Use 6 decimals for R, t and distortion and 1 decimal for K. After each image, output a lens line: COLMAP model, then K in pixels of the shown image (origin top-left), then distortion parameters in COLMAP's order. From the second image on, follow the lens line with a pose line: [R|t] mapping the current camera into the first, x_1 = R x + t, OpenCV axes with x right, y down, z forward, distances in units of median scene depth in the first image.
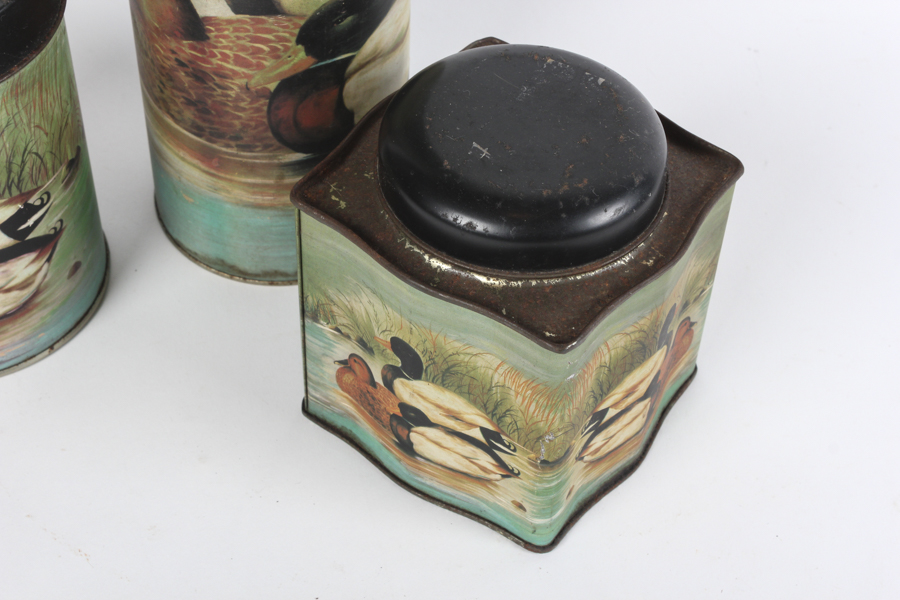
lens RADIAL K [[1697.8, 0, 450.0], [0, 1697.8, 300.0], [0, 0, 1]] dist [-0.031029, 0.036555]
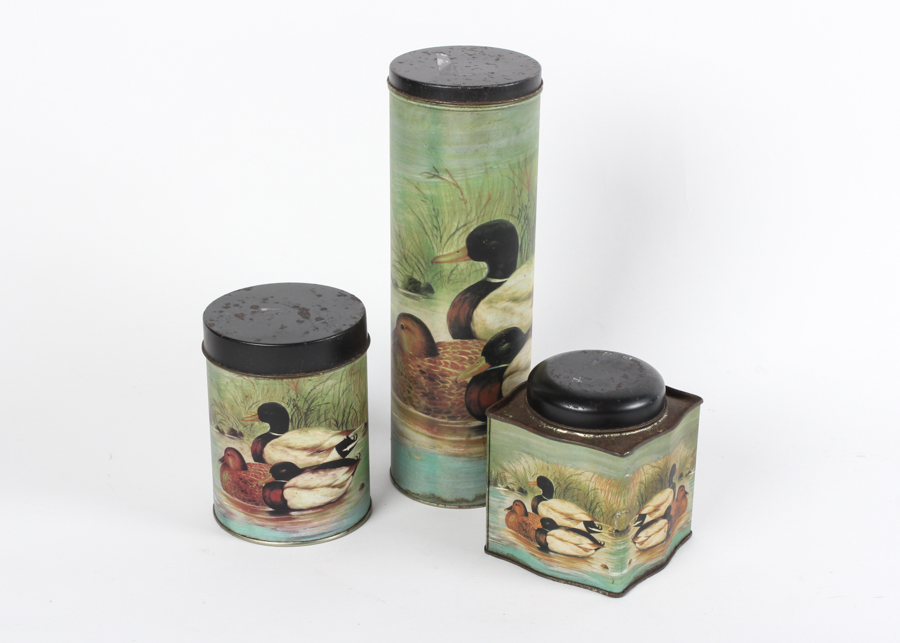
lens RADIAL K [[1730.4, 0, 450.0], [0, 1730.4, 321.5], [0, 0, 1]] dist [0.012694, 0.017369]
pose [[0.999534, -0.029604, 0.007445, -0.143346], [0.030034, 0.910110, -0.413278, 0.679293], [0.005459, 0.413309, 0.910575, -0.932101]]
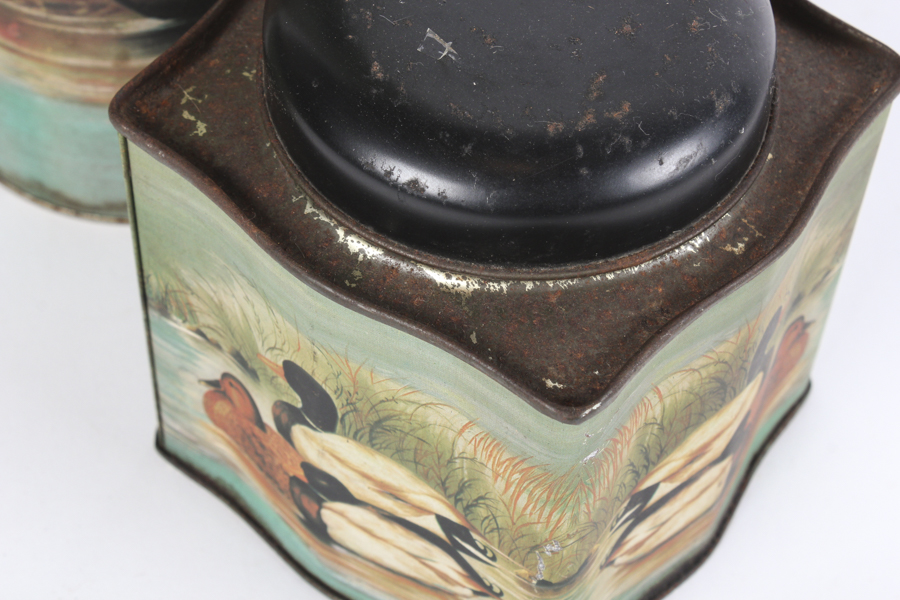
lens RADIAL K [[2094.0, 0, 450.0], [0, 2094.0, 300.0], [0, 0, 1]] dist [-0.027363, 0.073107]
pose [[0.999579, 0.022734, -0.018006, 0.032676], [-0.020972, 0.995480, 0.092626, -0.062716], [0.020030, -0.092210, 0.995538, 0.284609]]
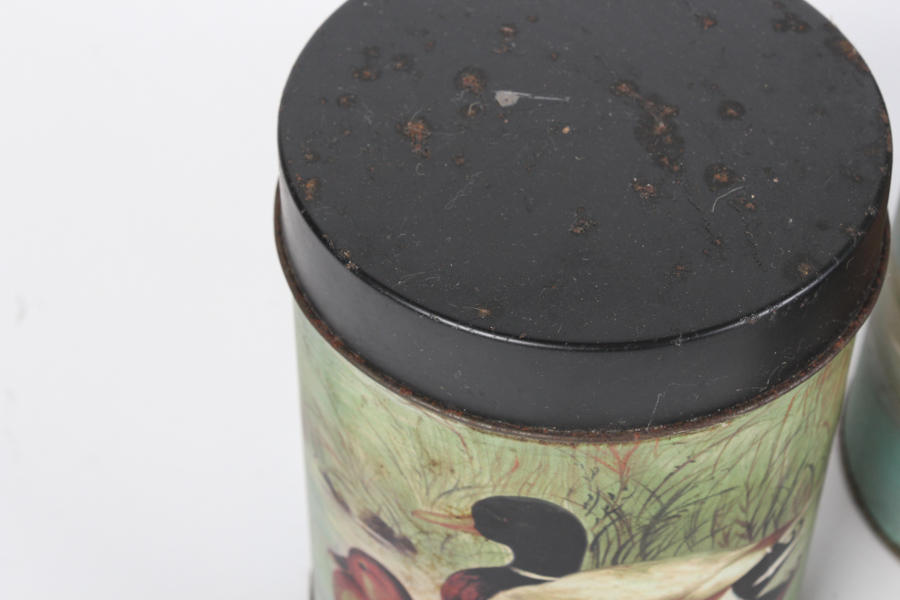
lens RADIAL K [[2094.0, 0, 450.0], [0, 2094.0, 300.0], [0, 0, 1]] dist [-0.027363, 0.073107]
pose [[0.997145, 0.040259, -0.063881, -0.324125], [-0.039338, 0.999104, 0.015616, -0.148903], [0.064452, -0.013058, 0.997835, 0.290890]]
